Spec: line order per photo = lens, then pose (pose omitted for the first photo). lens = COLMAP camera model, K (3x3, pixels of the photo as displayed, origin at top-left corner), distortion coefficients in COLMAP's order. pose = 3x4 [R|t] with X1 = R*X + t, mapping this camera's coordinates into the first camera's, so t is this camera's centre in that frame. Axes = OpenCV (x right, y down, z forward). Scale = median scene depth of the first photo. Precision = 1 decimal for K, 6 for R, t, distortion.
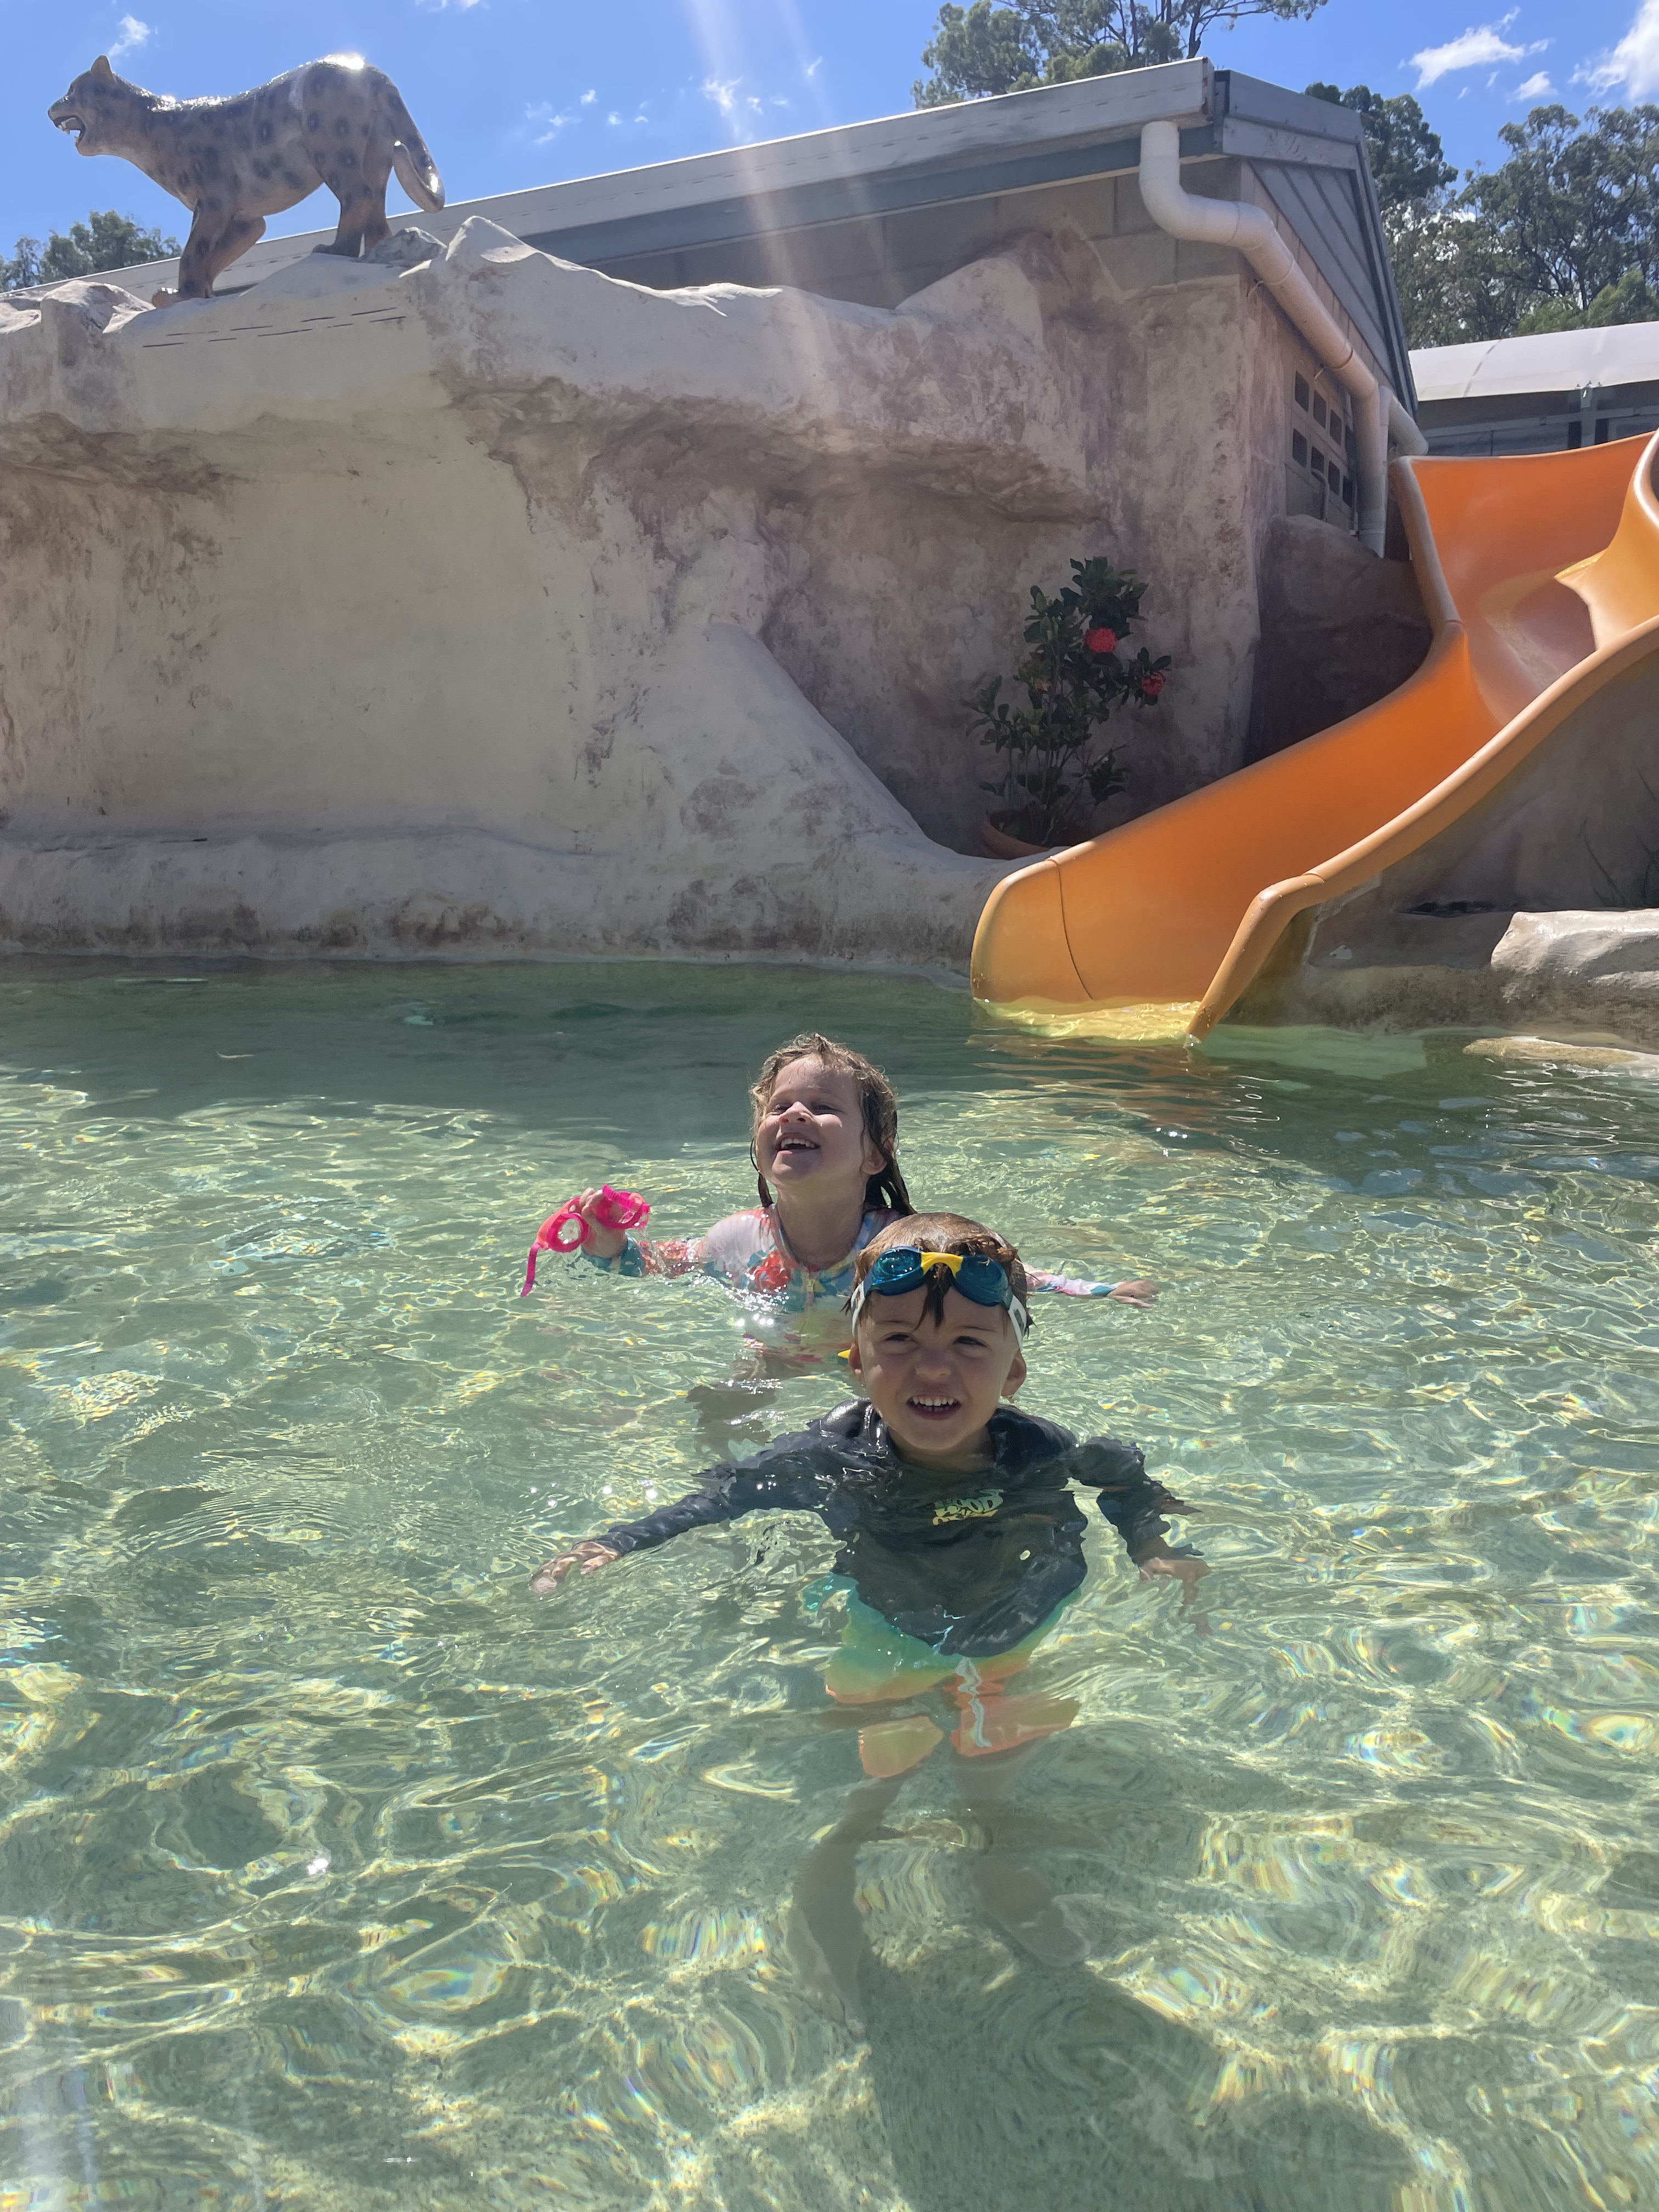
lens RADIAL K [[1734.9, 0, 725.3], [0, 1734.9, 1115.6], [0, 0, 1]] dist [0.089284, -0.119273]
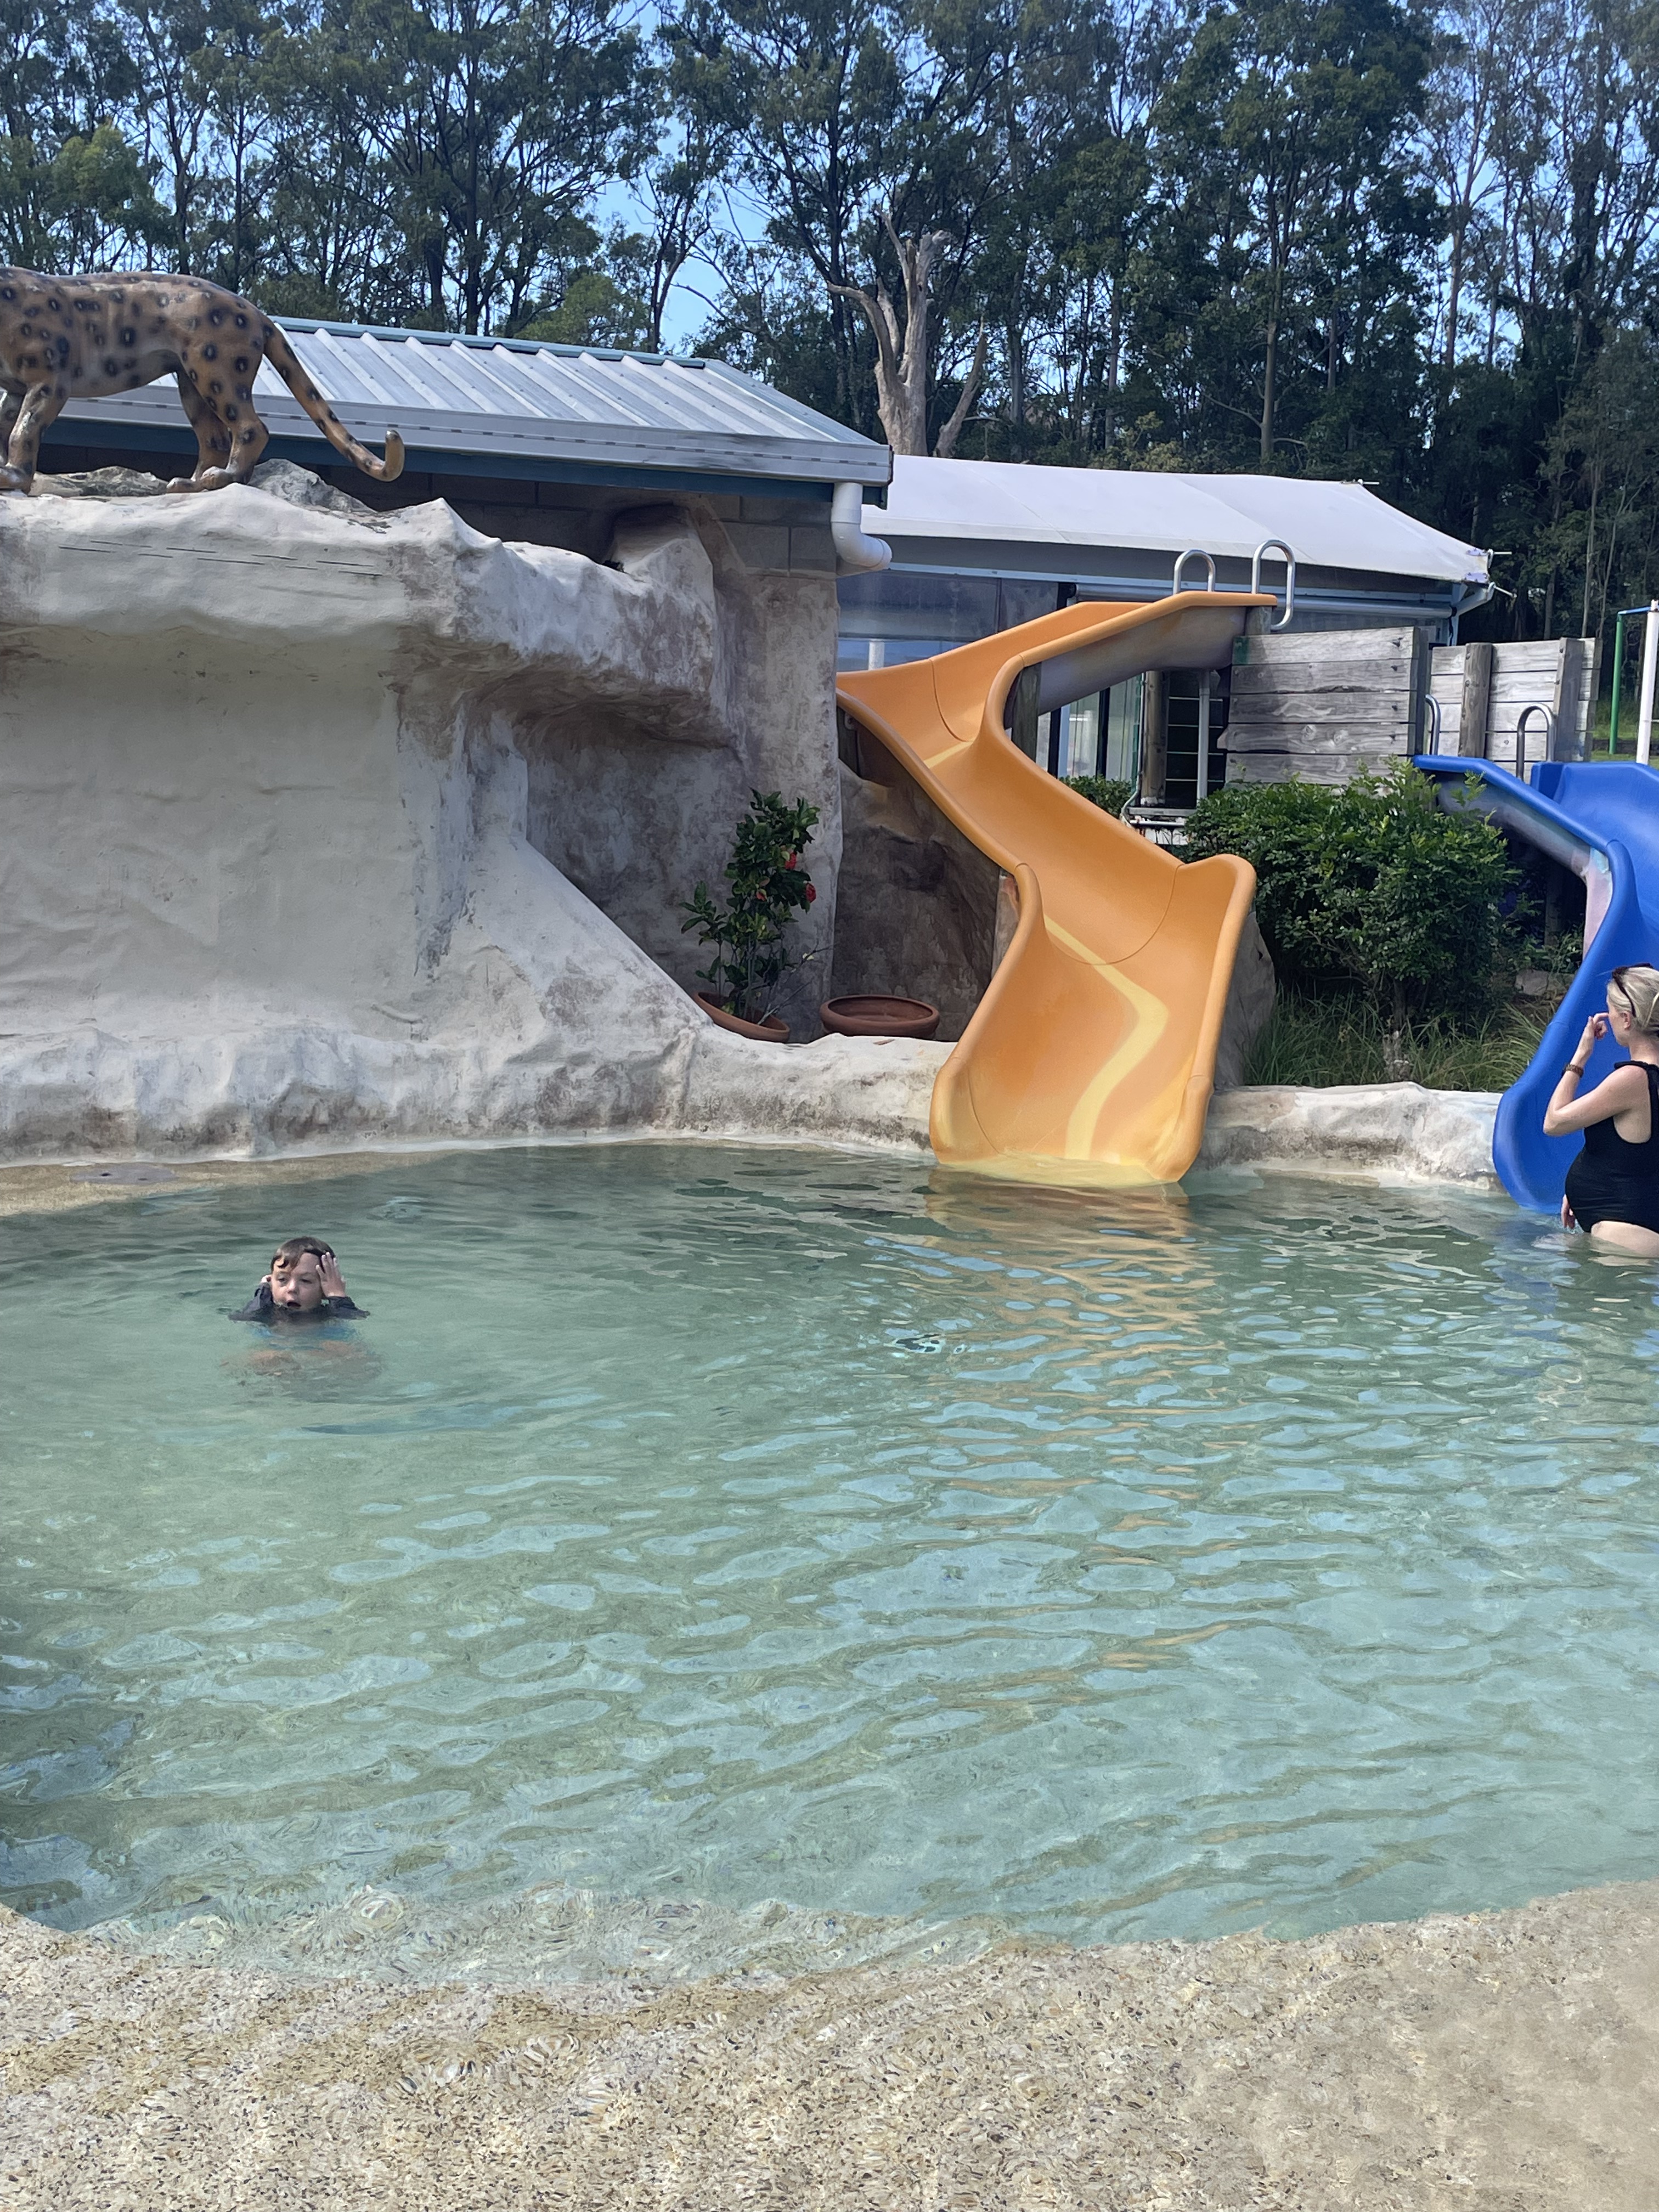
lens RADIAL K [[2638.1, 0, 907.5], [0, 2638.1, 1082.5], [0, 0, 1]] dist [0.061060, 0.000000]
pose [[0.691522, -0.045719, 0.720907, -1.039490], [0.084982, 0.996214, -0.018339, -0.072351], [-0.717339, 0.073946, 0.692789, -0.320583]]
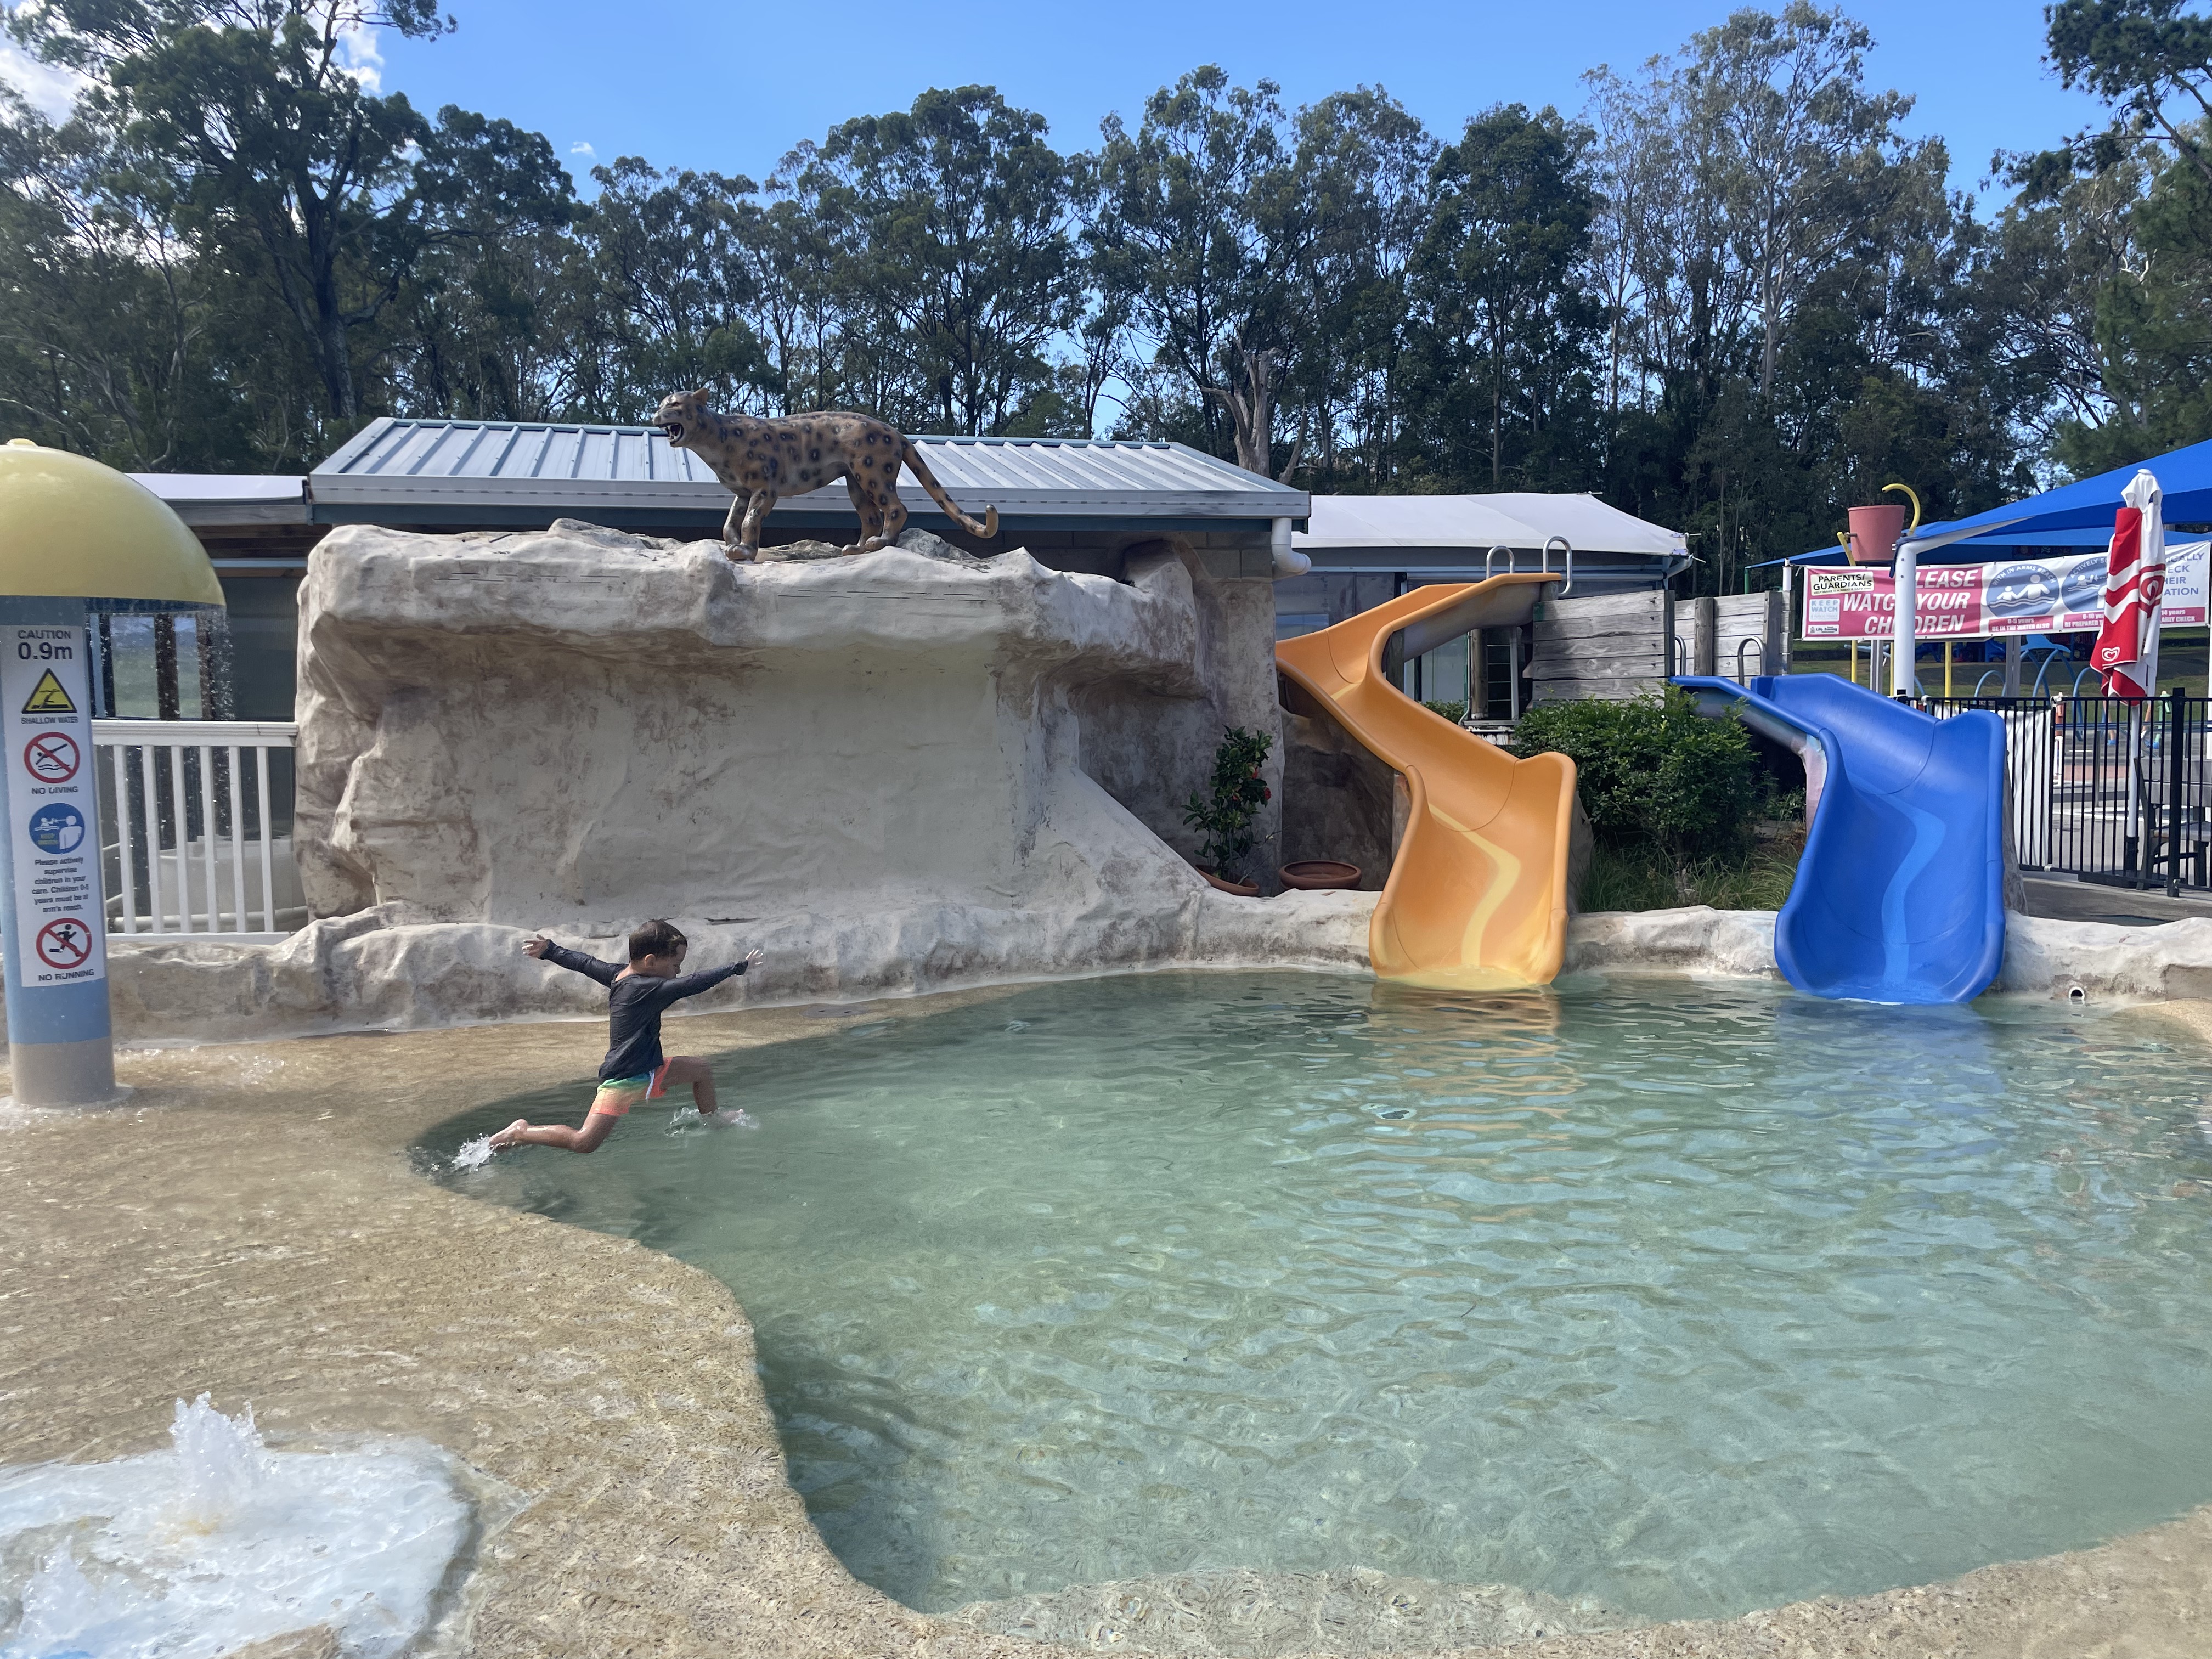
lens RADIAL K [[1734.9, 0, 1145.9], [0, 1734.9, 821.7], [0, 0, 1]] dist [0.089284, -0.119273]
pose [[0.737017, -0.047244, 0.674221, -1.051904], [0.130418, 0.988747, -0.073281, -0.099978], [-0.663172, 0.141939, 0.734885, -0.234358]]
